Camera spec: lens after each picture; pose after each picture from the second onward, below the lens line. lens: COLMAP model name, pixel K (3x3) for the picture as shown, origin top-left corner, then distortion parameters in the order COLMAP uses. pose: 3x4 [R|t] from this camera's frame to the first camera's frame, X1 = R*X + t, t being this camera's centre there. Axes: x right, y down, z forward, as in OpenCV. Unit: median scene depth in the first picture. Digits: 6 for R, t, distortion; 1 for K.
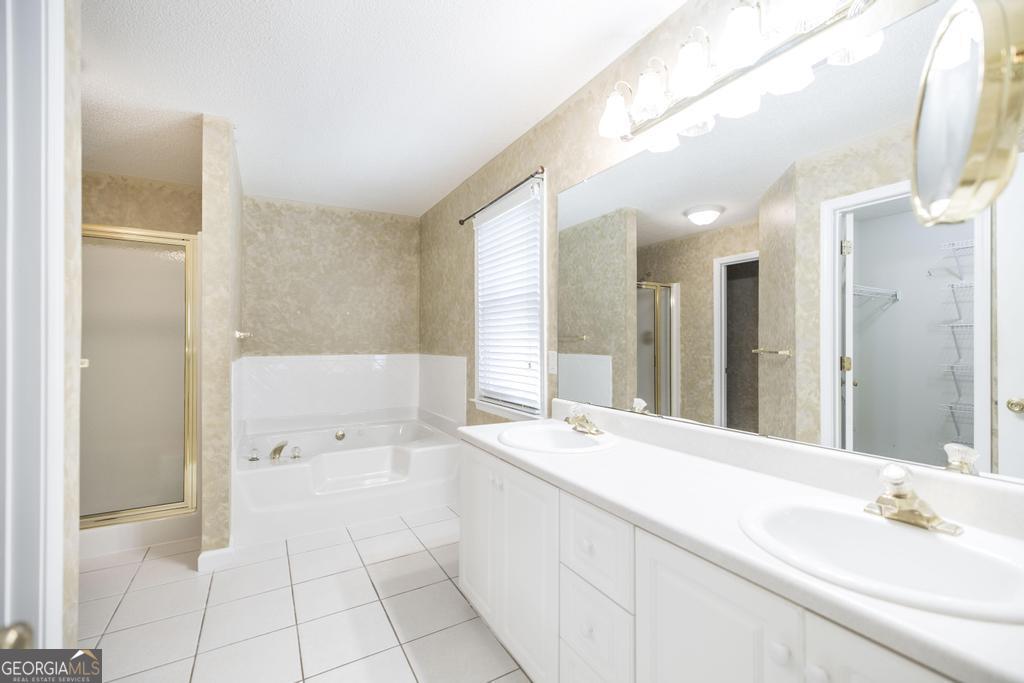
lens RADIAL K [[441.0, 0, 527.0], [0, 441.0, 340.0], [0, 0, 1]] dist [0.004523, -0.000590]
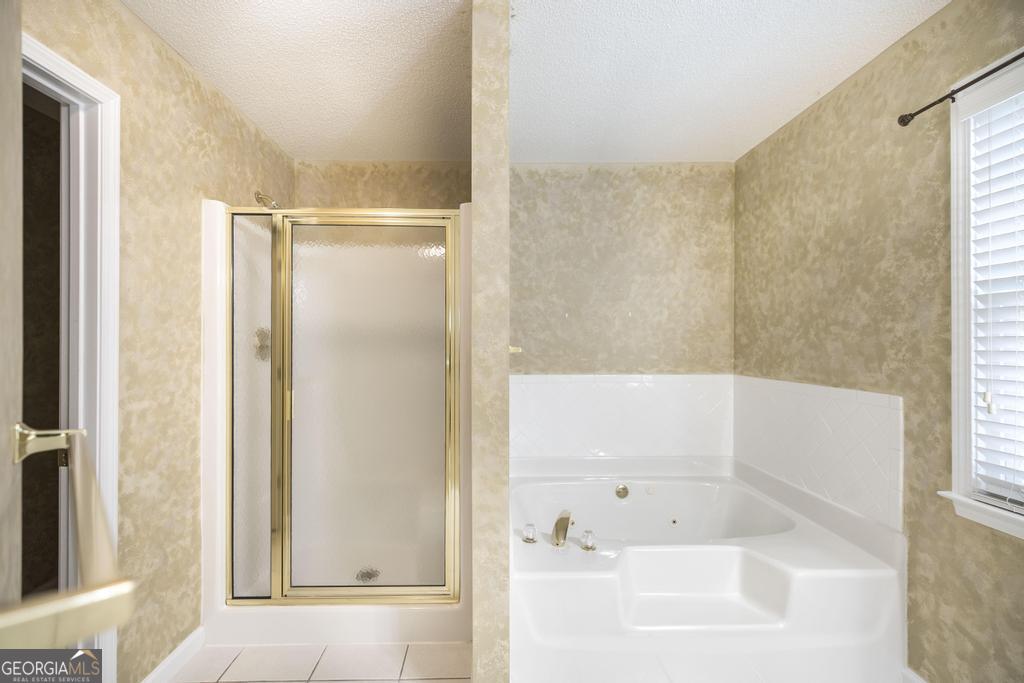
lens RADIAL K [[441.0, 0, 508.8], [0, 441.0, 341.0], [0, 0, 1]] dist [0.004523, -0.000590]
pose [[0.881167, 0.000760, -0.472804, -0.257540], [0.001614, 0.999988, 0.004616, -0.023651], [0.472801, -0.004831, 0.881156, 0.312558]]
